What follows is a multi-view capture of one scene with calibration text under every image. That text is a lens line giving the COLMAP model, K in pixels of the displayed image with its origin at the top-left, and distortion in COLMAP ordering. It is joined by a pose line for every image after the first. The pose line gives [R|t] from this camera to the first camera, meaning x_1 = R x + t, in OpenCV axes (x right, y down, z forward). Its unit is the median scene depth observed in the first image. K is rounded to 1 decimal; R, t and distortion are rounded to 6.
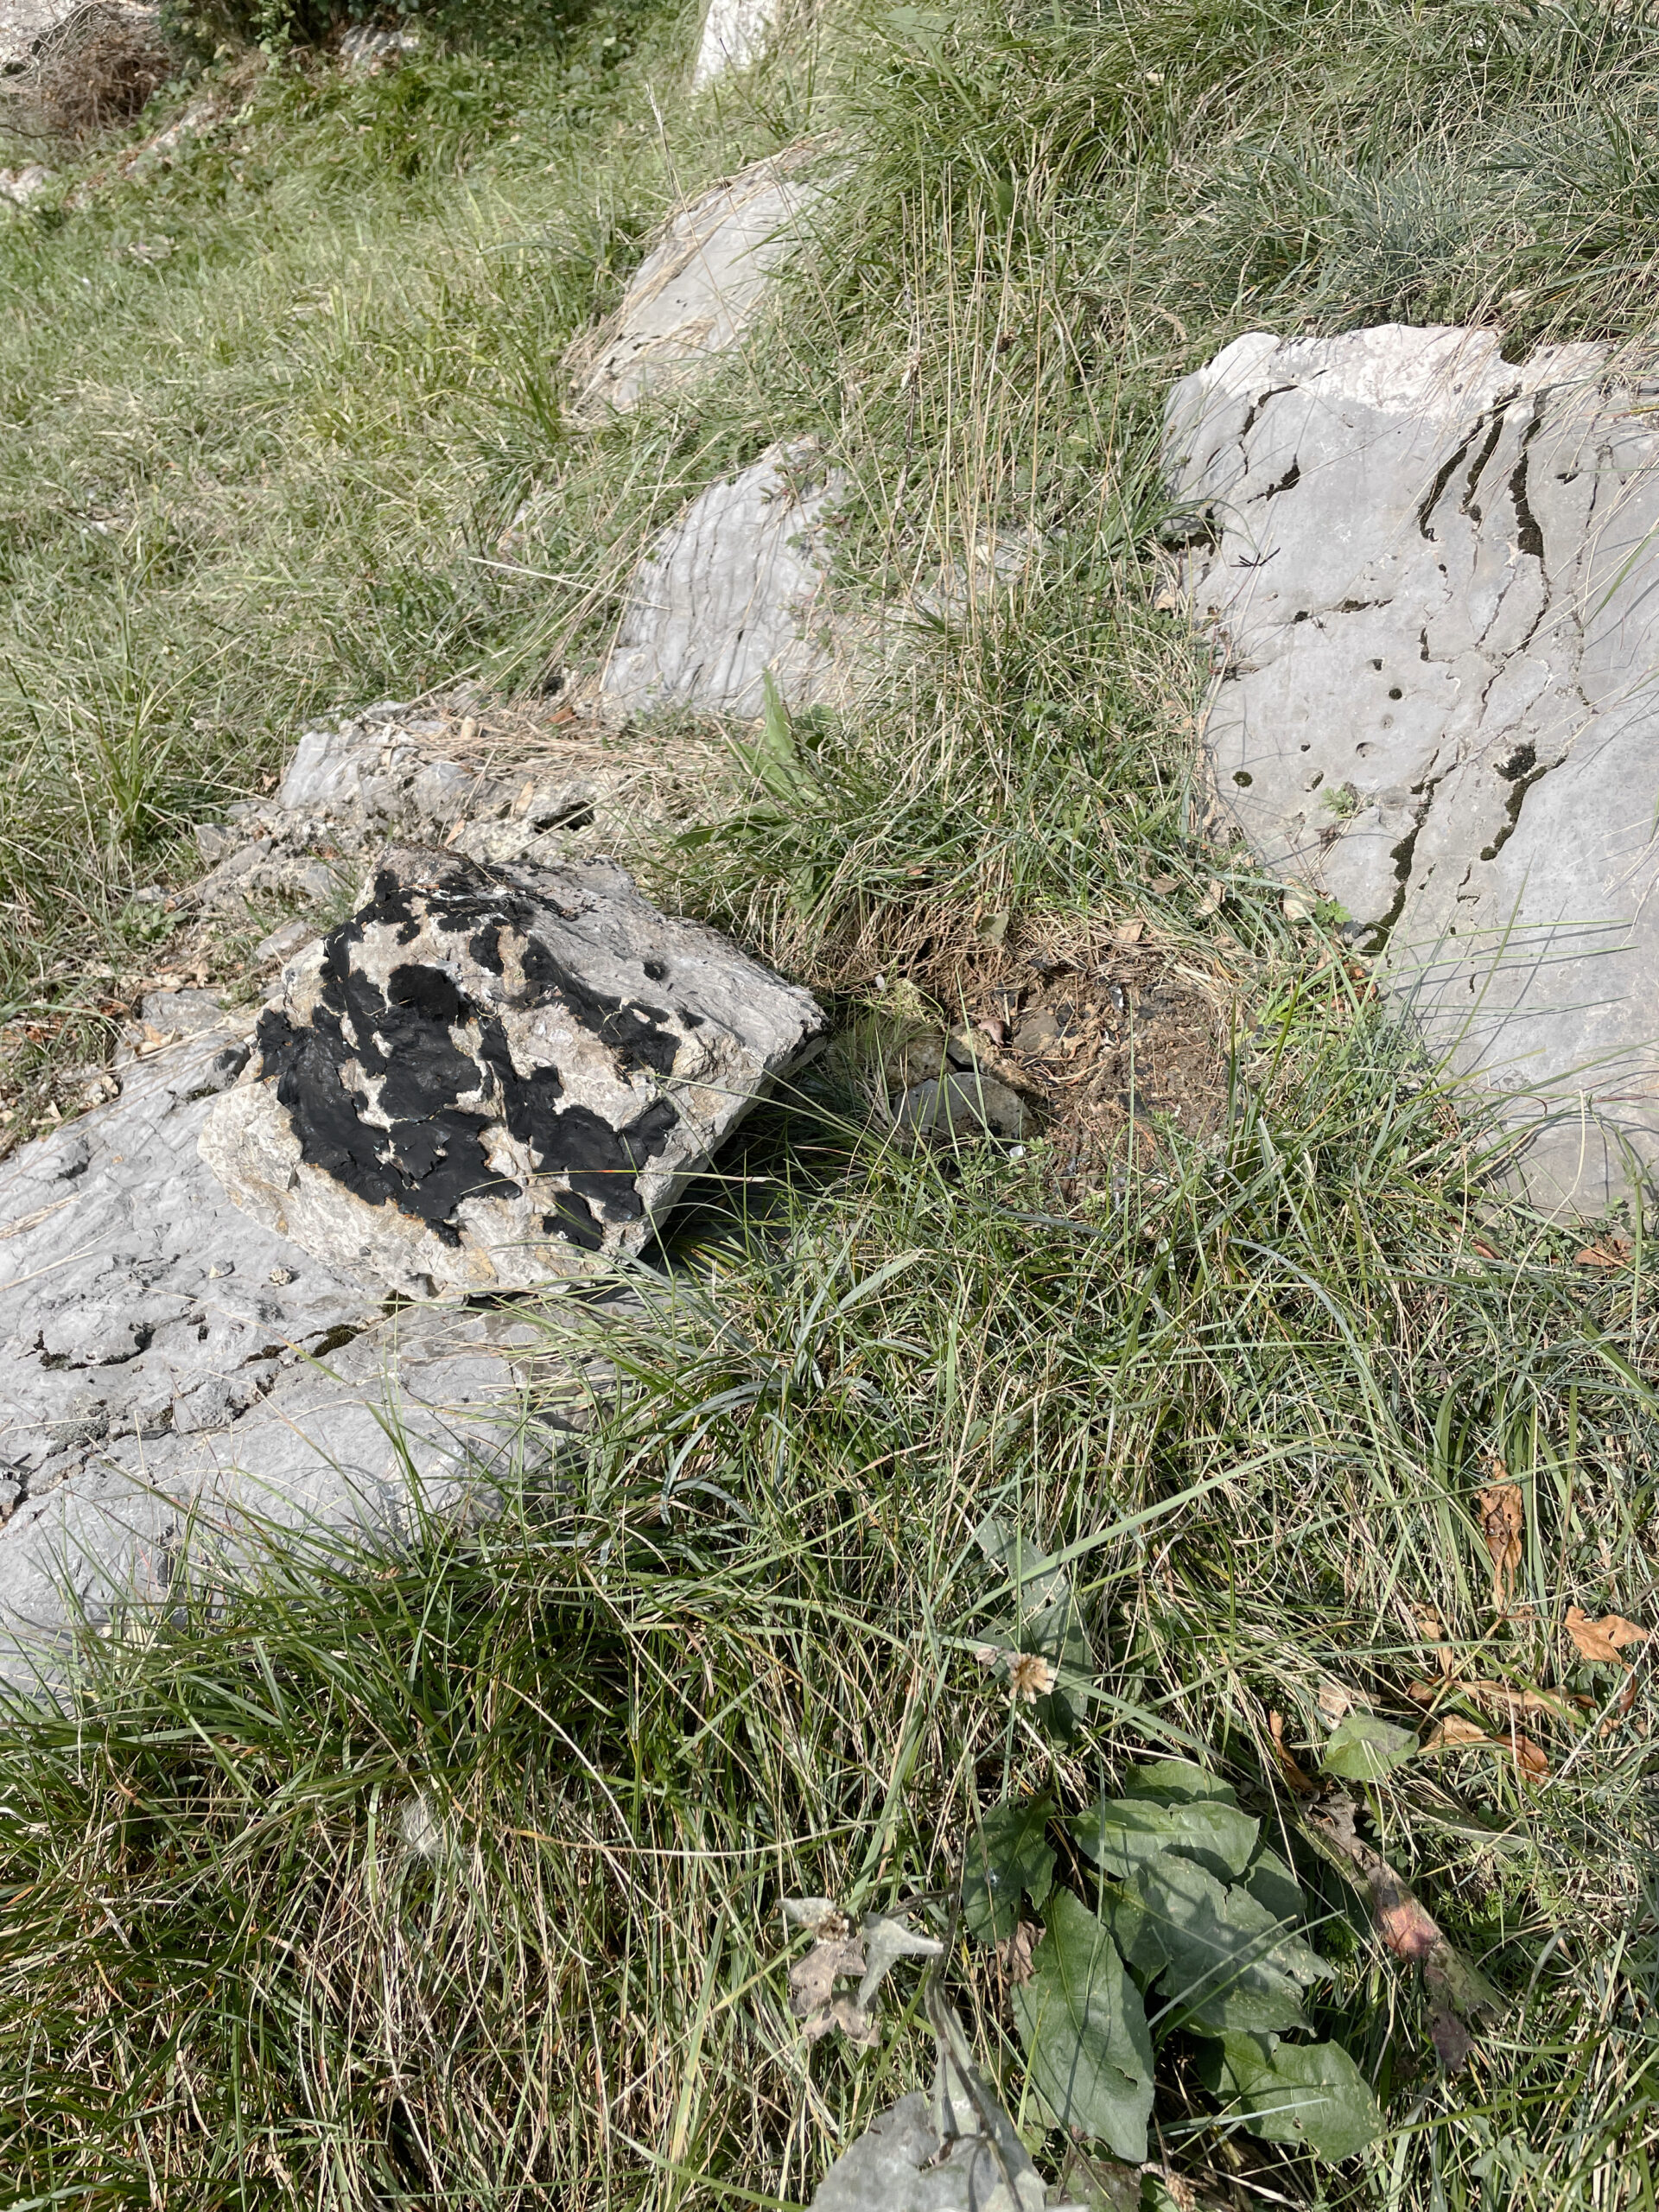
lens RADIAL K [[1665.9, 0, 829.5], [0, 1665.9, 1106.0], [0, 0, 1]] dist [0.081607, -0.119768]
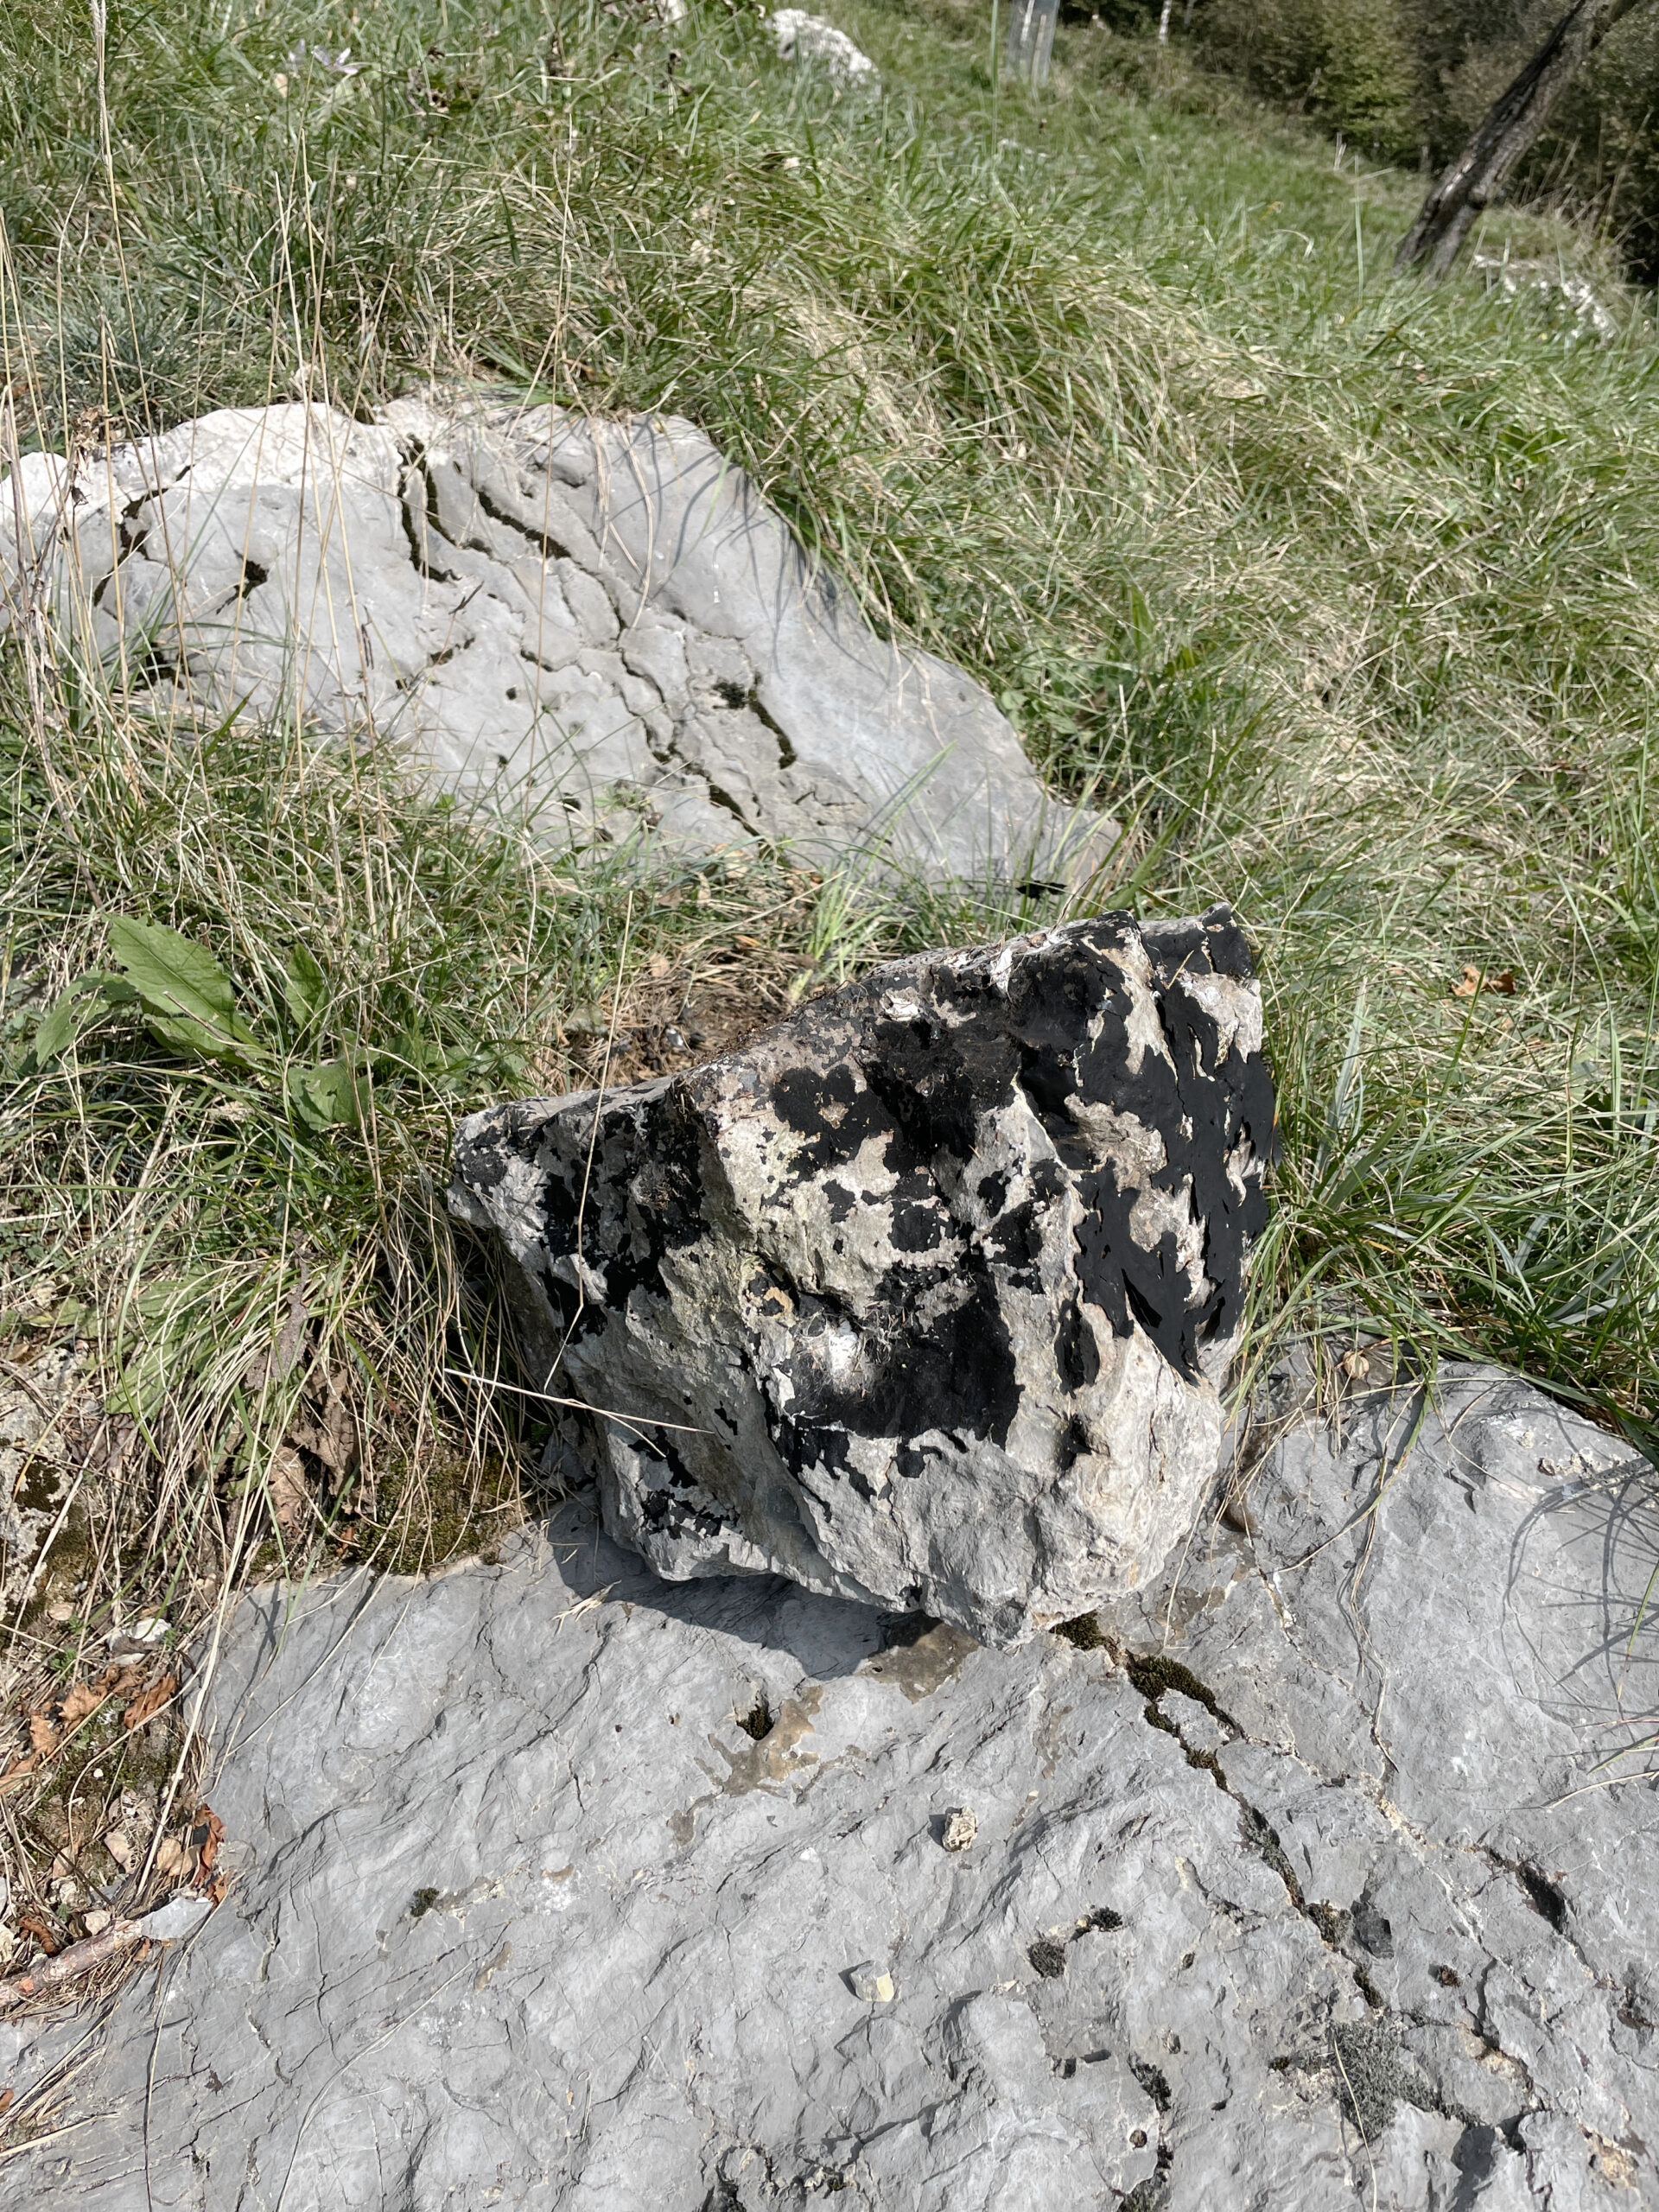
lens RADIAL K [[1683.8, 0, 824.6], [0, 1683.8, 1108.3], [0, 0, 1]] dist [0.084218, -0.122490]
pose [[0.096362, -0.393778, 0.914141, -0.709485], [0.587337, 0.763971, 0.267177, -0.245660], [-0.803586, 0.511163, 0.304898, 0.701795]]
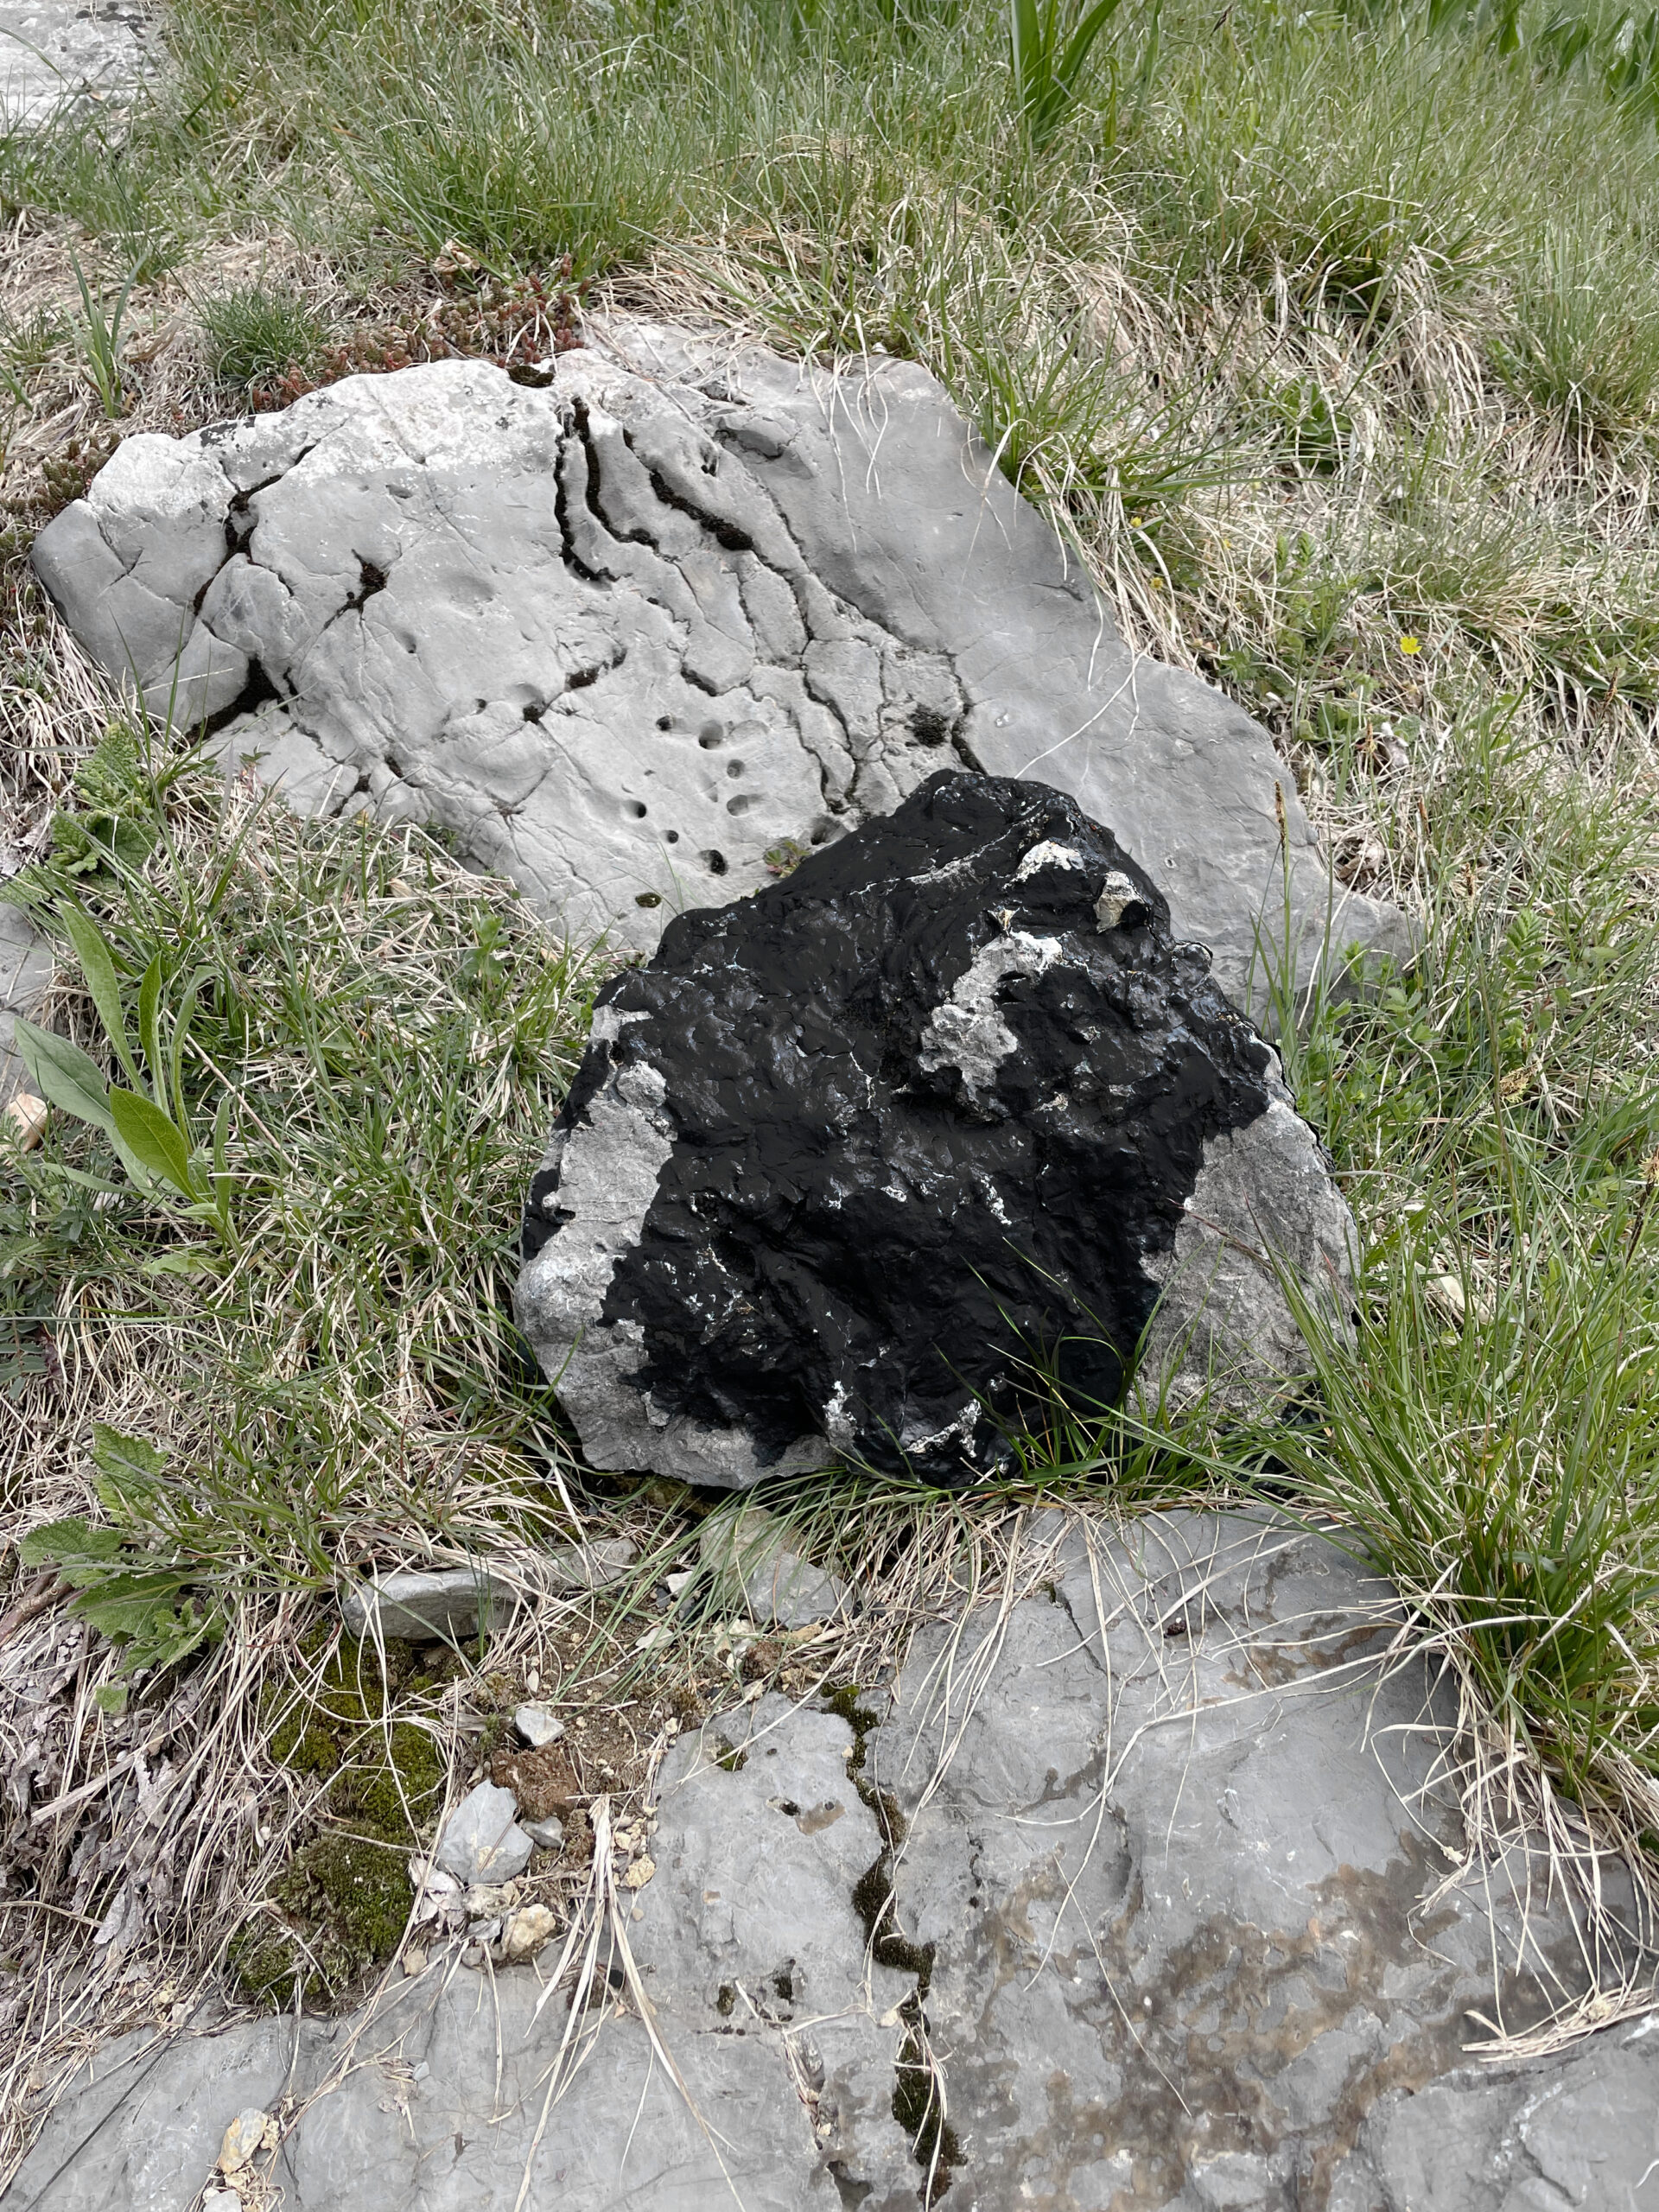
lens RADIAL K [[1665.9, 0, 829.5], [0, 1665.9, 1106.0], [0, 0, 1]] dist [0.081607, -0.119768]
pose [[0.336168, -0.459495, 0.822104, -0.438742], [0.573989, 0.792014, 0.207966, -0.249148], [-0.746678, 0.401968, 0.529995, 0.602304]]
